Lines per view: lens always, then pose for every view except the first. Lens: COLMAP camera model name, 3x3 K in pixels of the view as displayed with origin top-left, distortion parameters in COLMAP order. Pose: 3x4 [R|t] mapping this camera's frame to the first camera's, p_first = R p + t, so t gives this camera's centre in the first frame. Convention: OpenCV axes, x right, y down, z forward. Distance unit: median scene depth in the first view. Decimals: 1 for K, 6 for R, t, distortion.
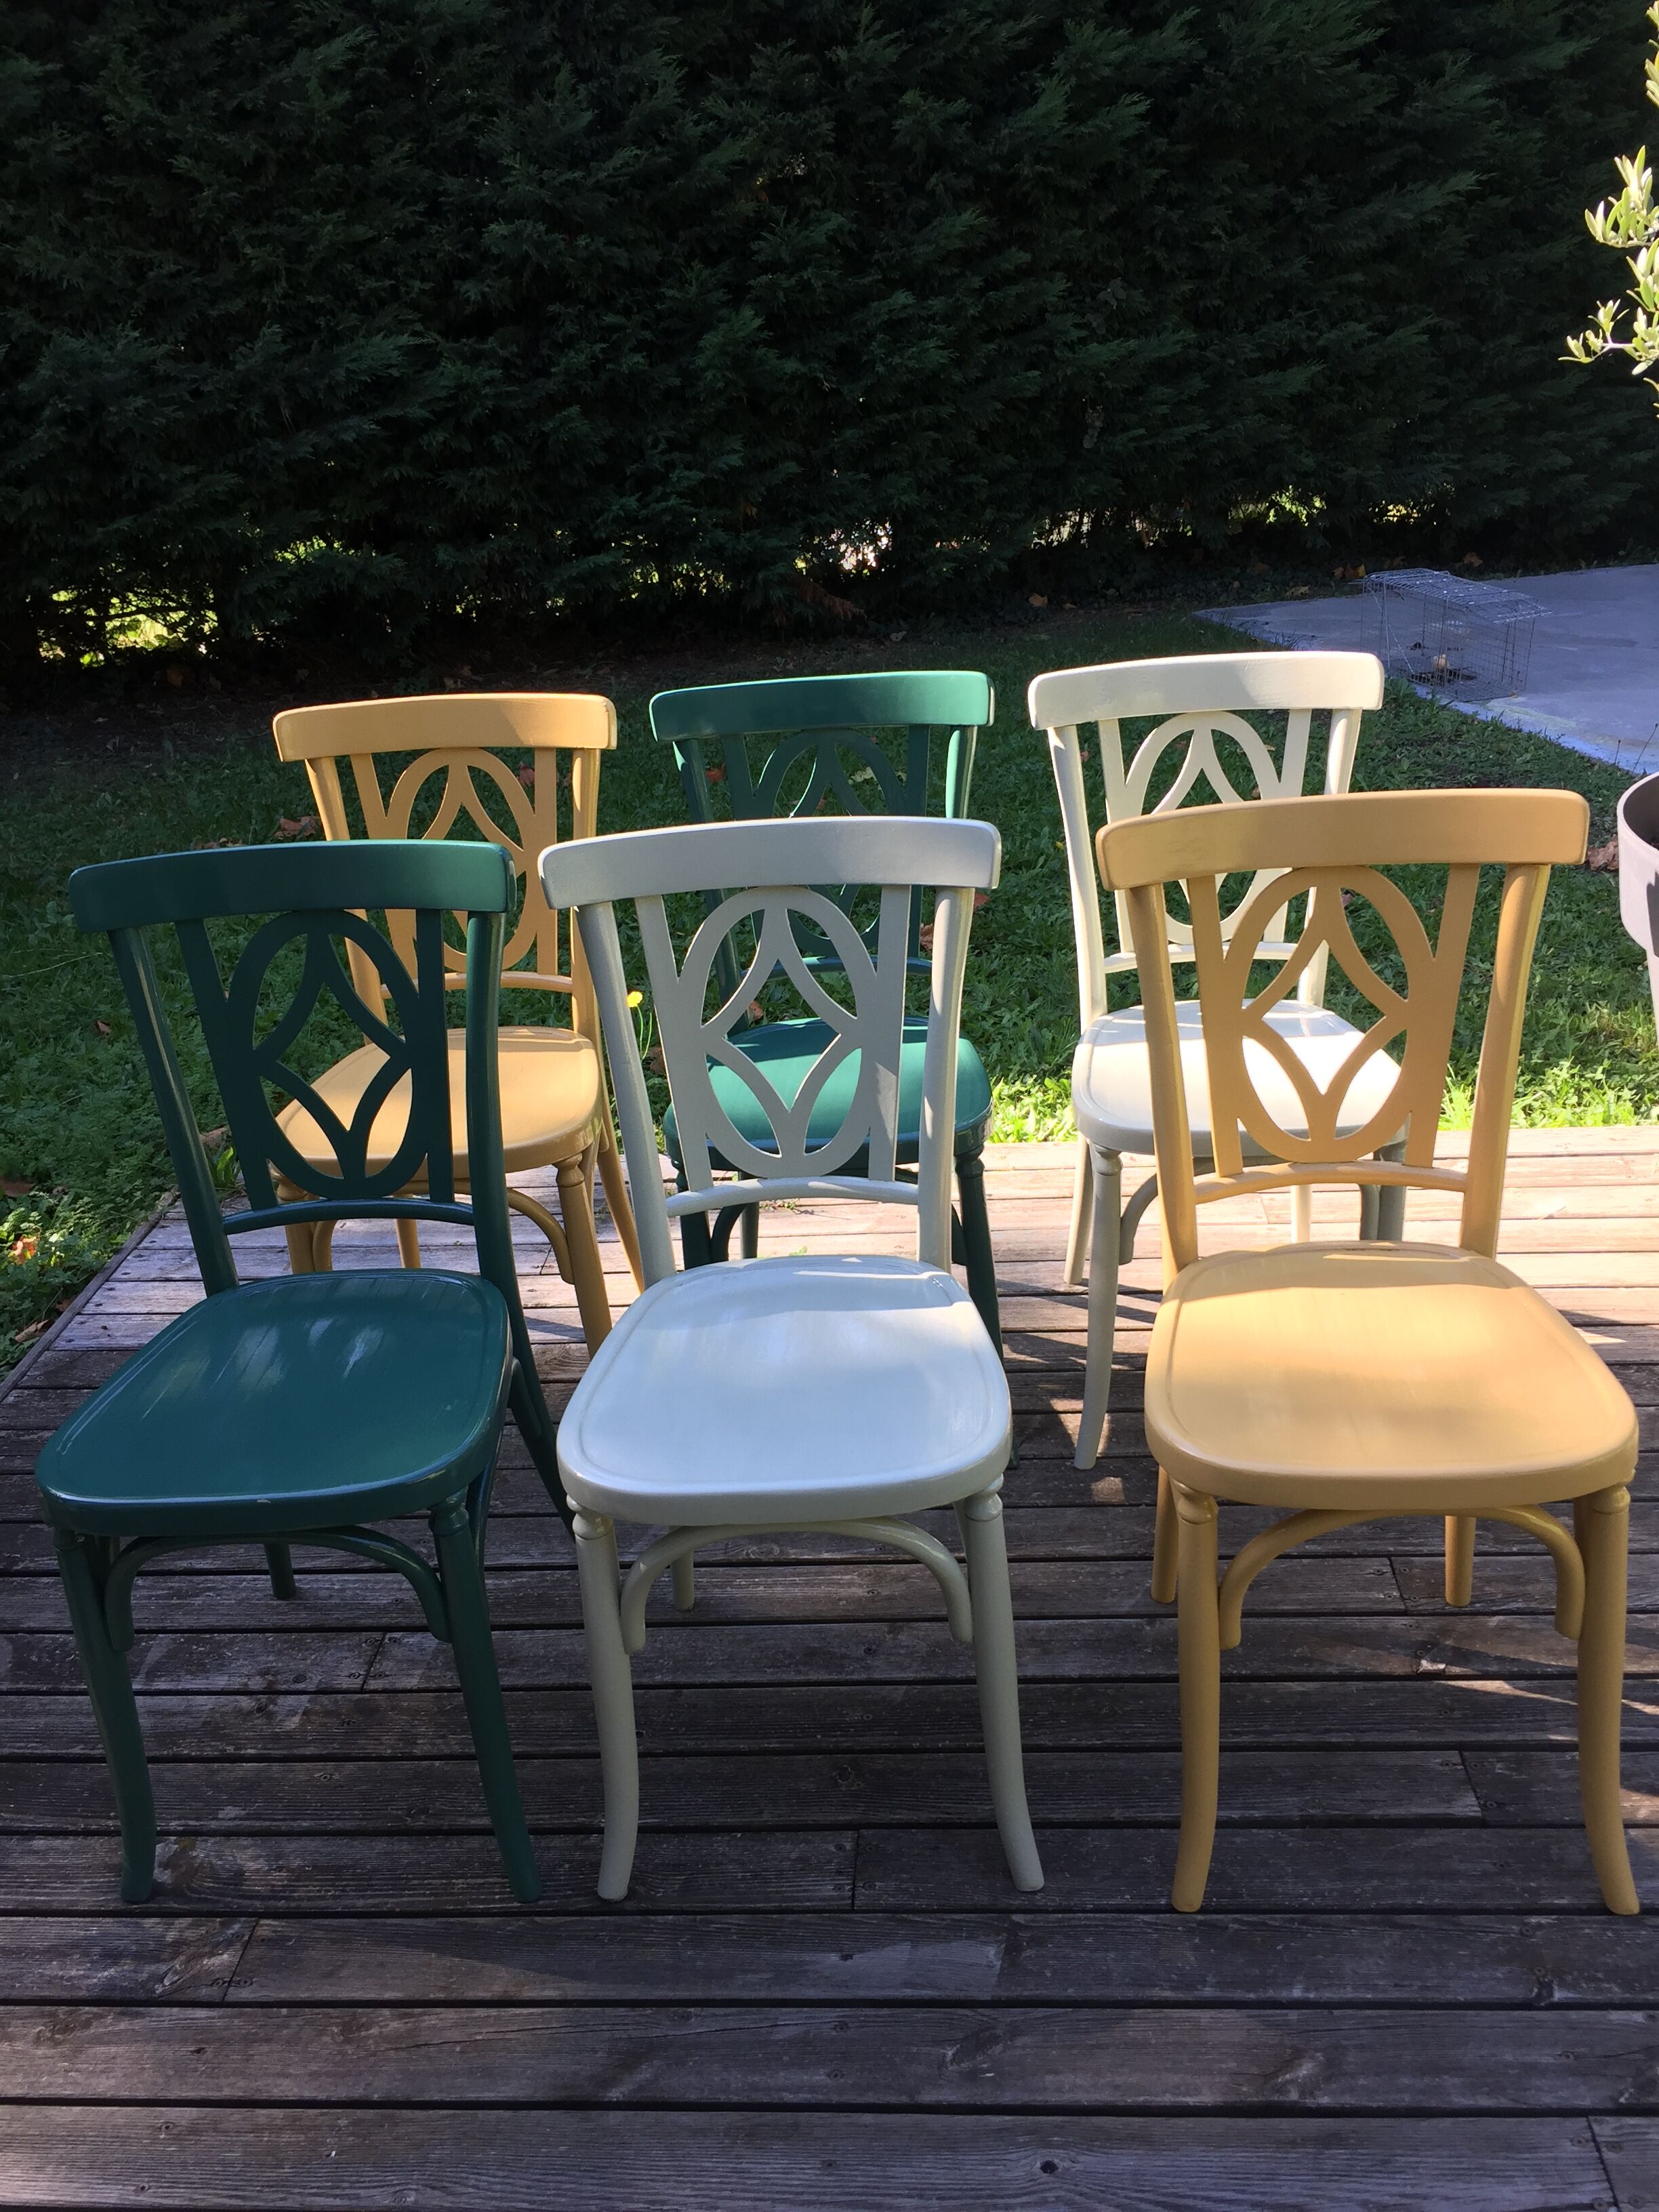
lens RADIAL K [[1913.7, 0, 835.0], [0, 1913.7, 1119.7], [0, 0, 1]] dist [0.096504, -0.129802]
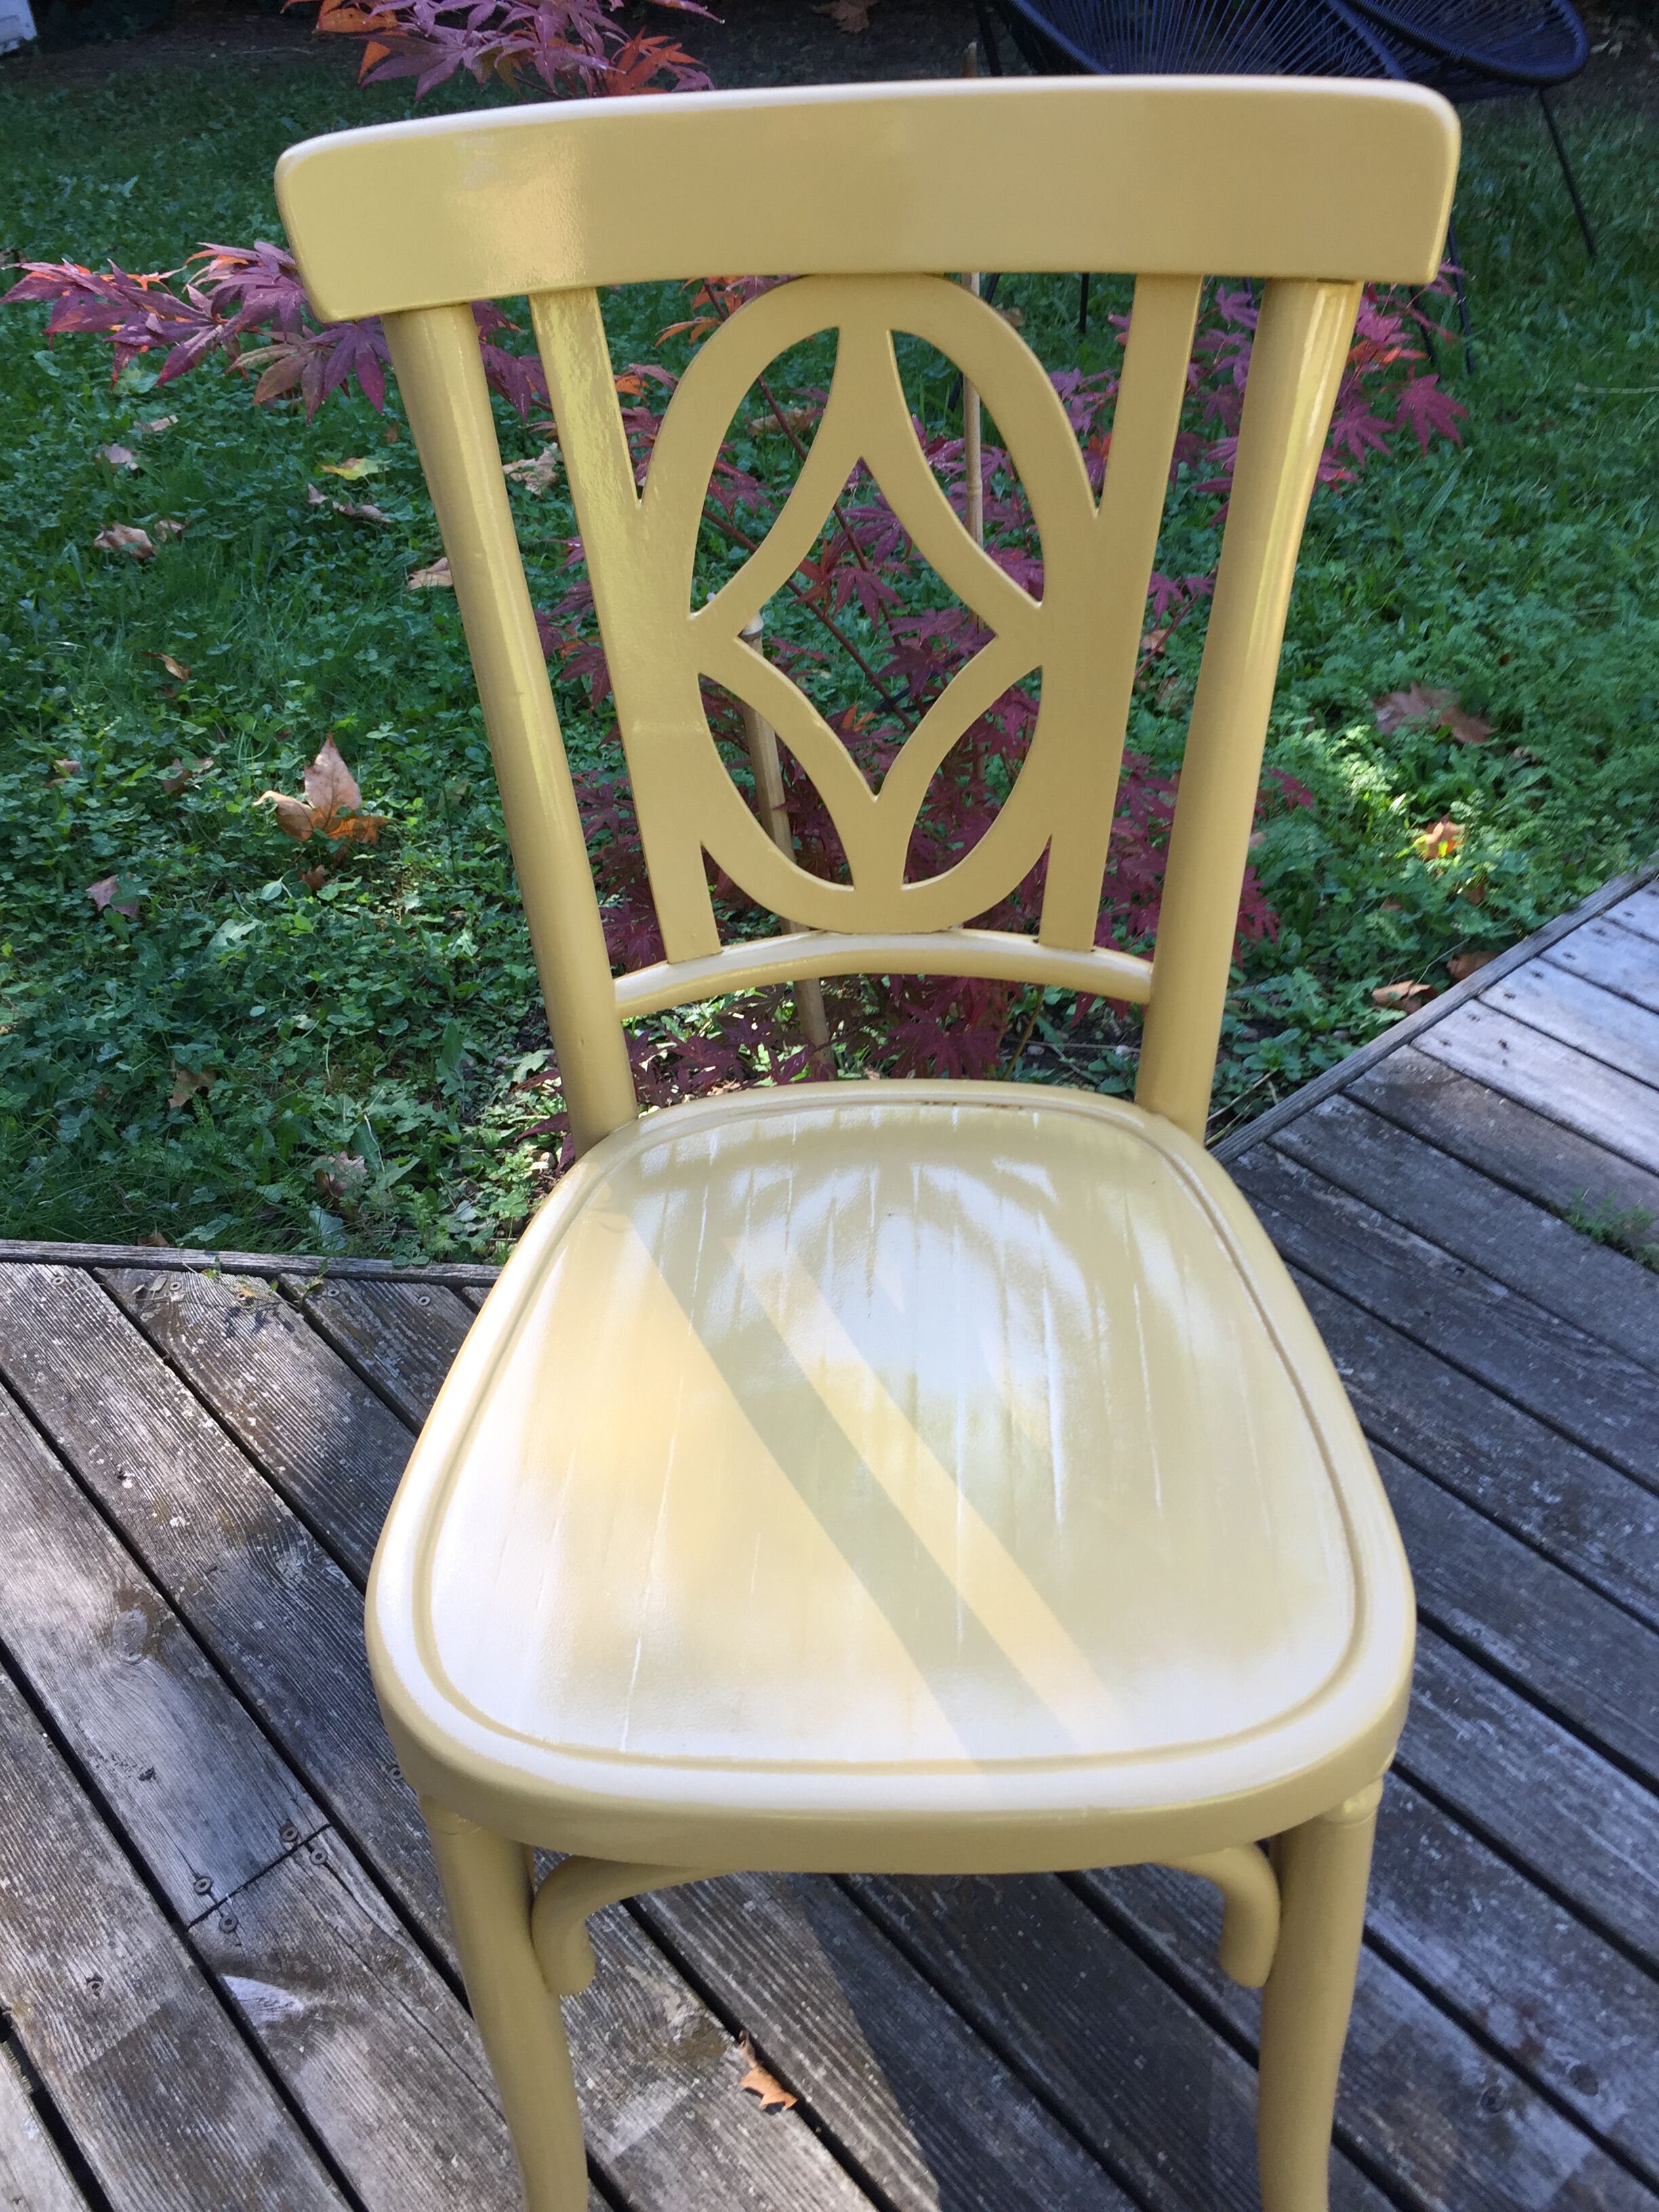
lens RADIAL K [[1913.7, 0, 860.7], [0, 1913.7, 1092.2], [0, 0, 1]] dist [0.096504, -0.129802]
pose [[0.721653, 0.457815, -0.519252, -0.271071], [-0.297555, 0.882402, 0.364456, -0.056548], [0.625042, -0.108504, 0.773013, 0.540244]]
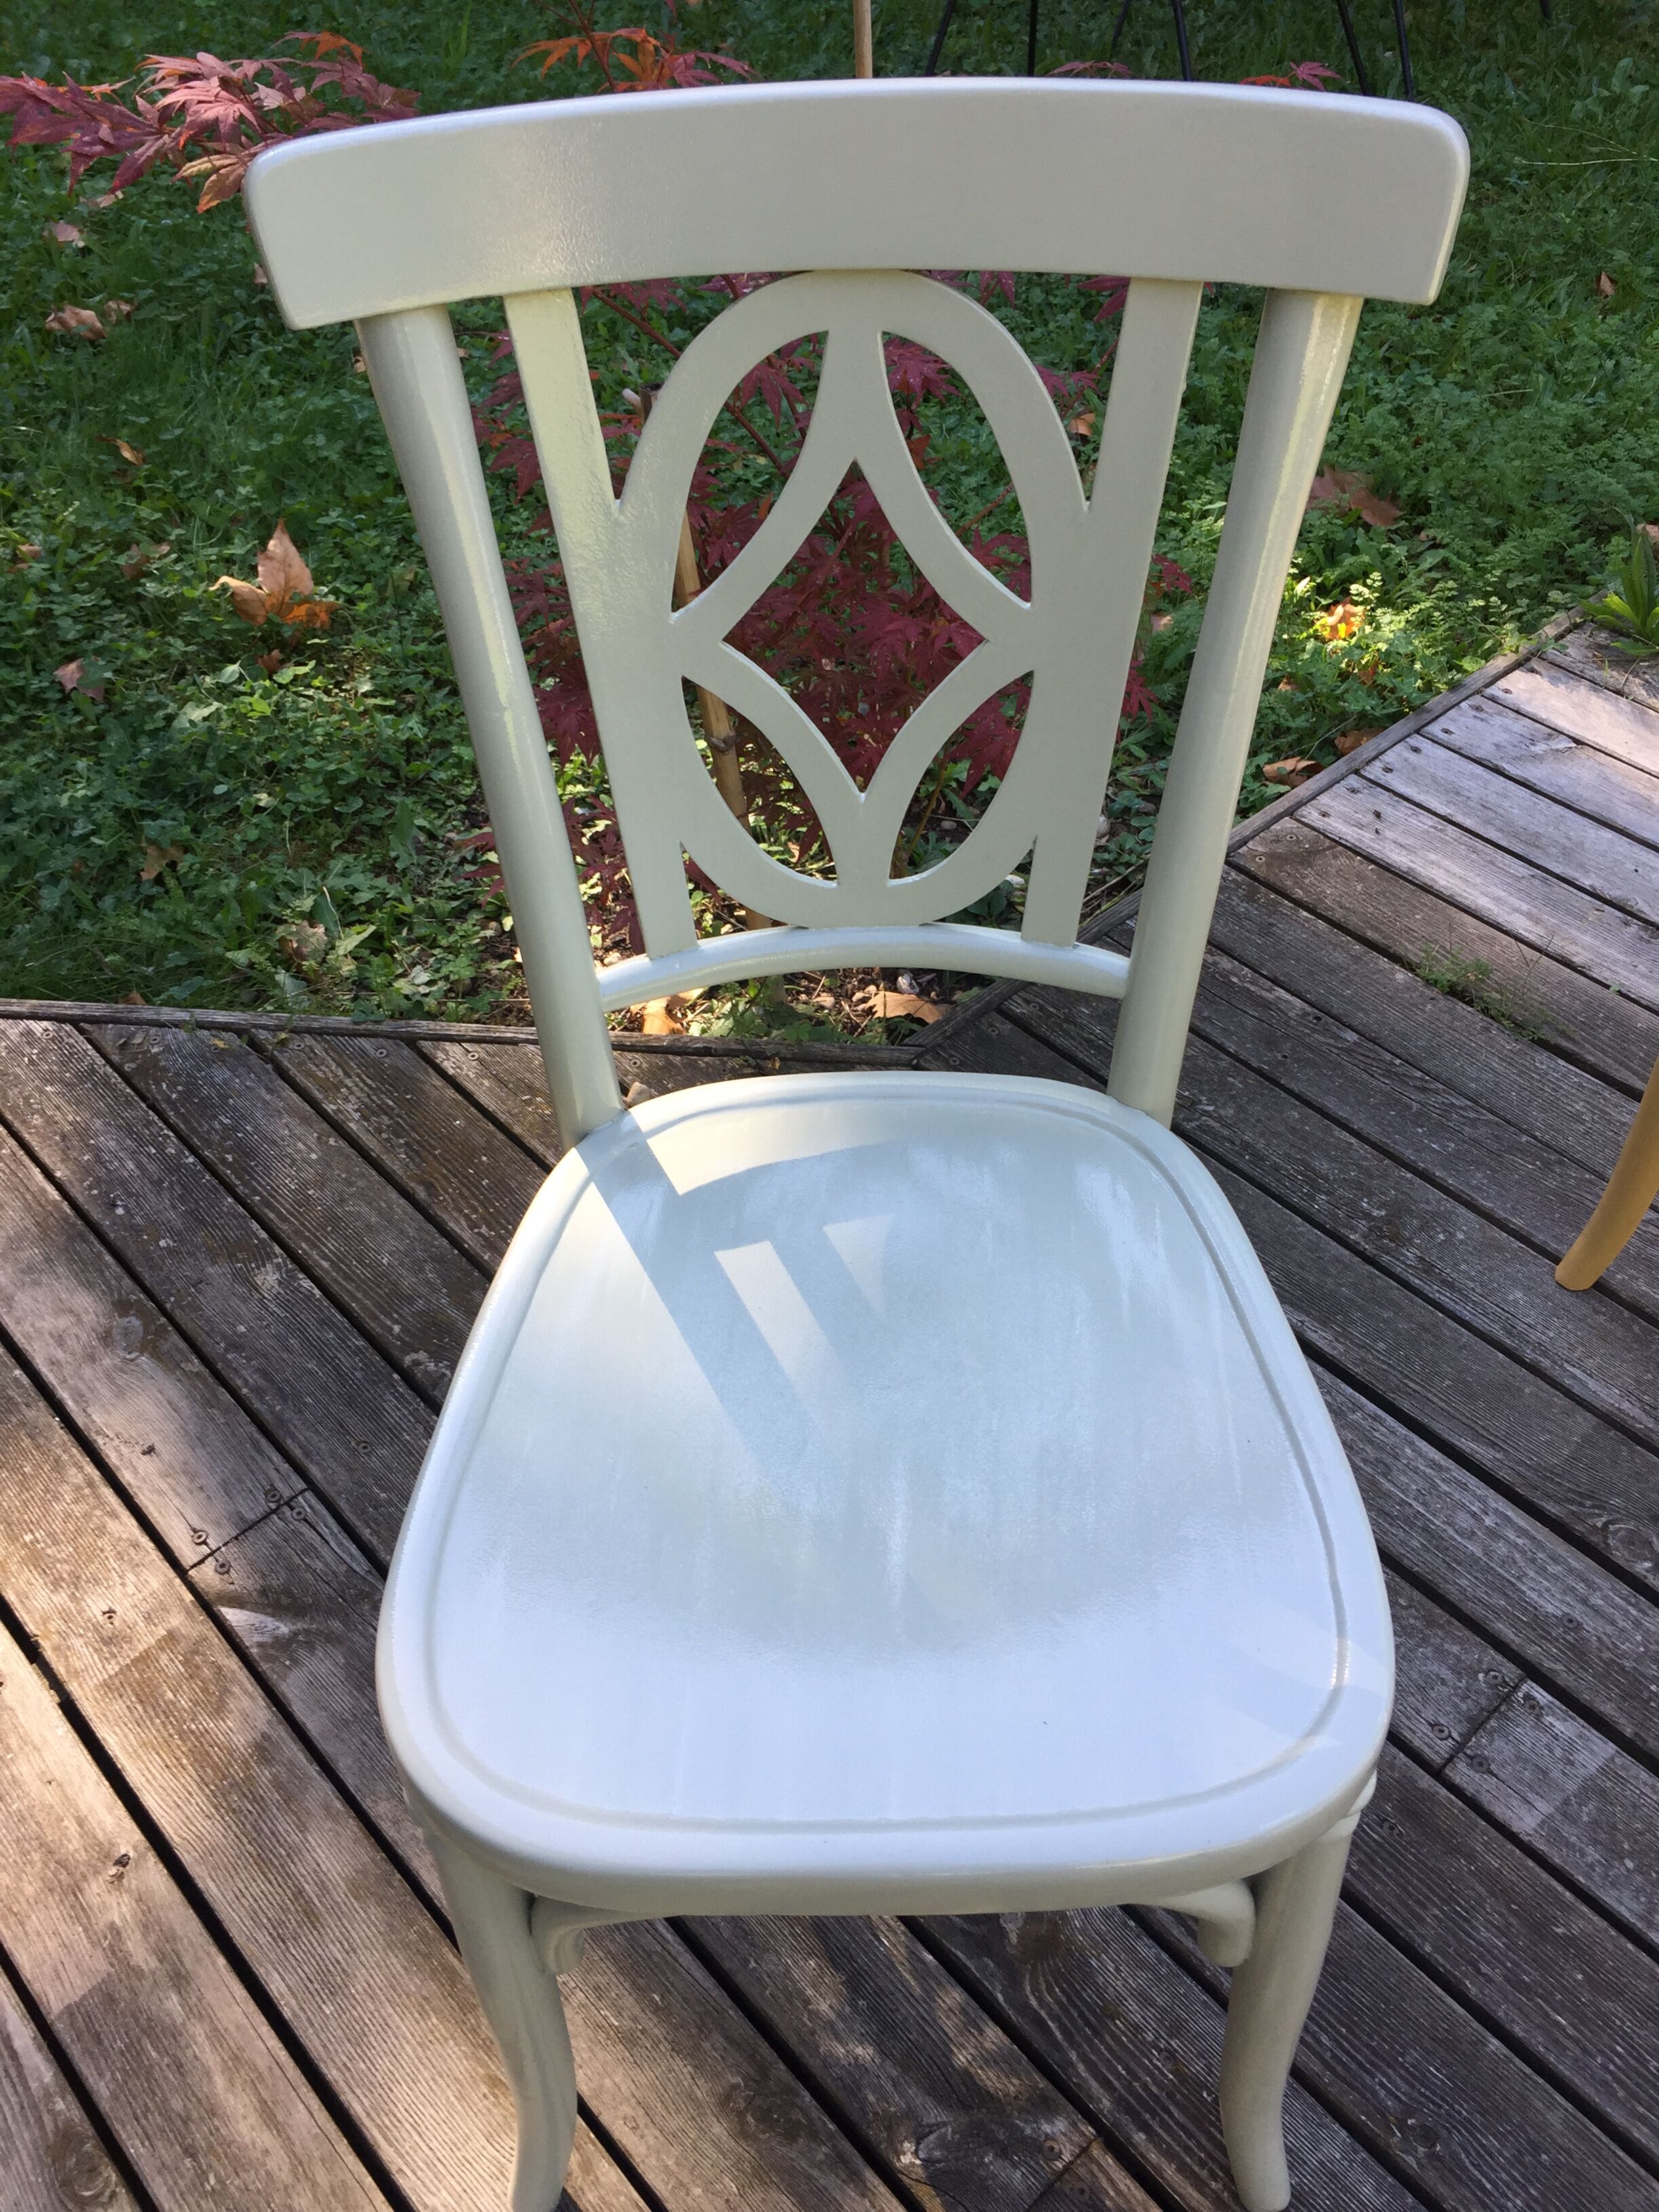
lens RADIAL K [[1913.7, 0, 862.6], [0, 1913.7, 1096.0], [0, 0, 1]] dist [0.096504, -0.129802]
pose [[0.727868, 0.507104, -0.461577, -0.206005], [-0.295990, 0.839538, 0.455594, -0.082268], [0.618545, -0.194990, 0.761171, 0.500652]]
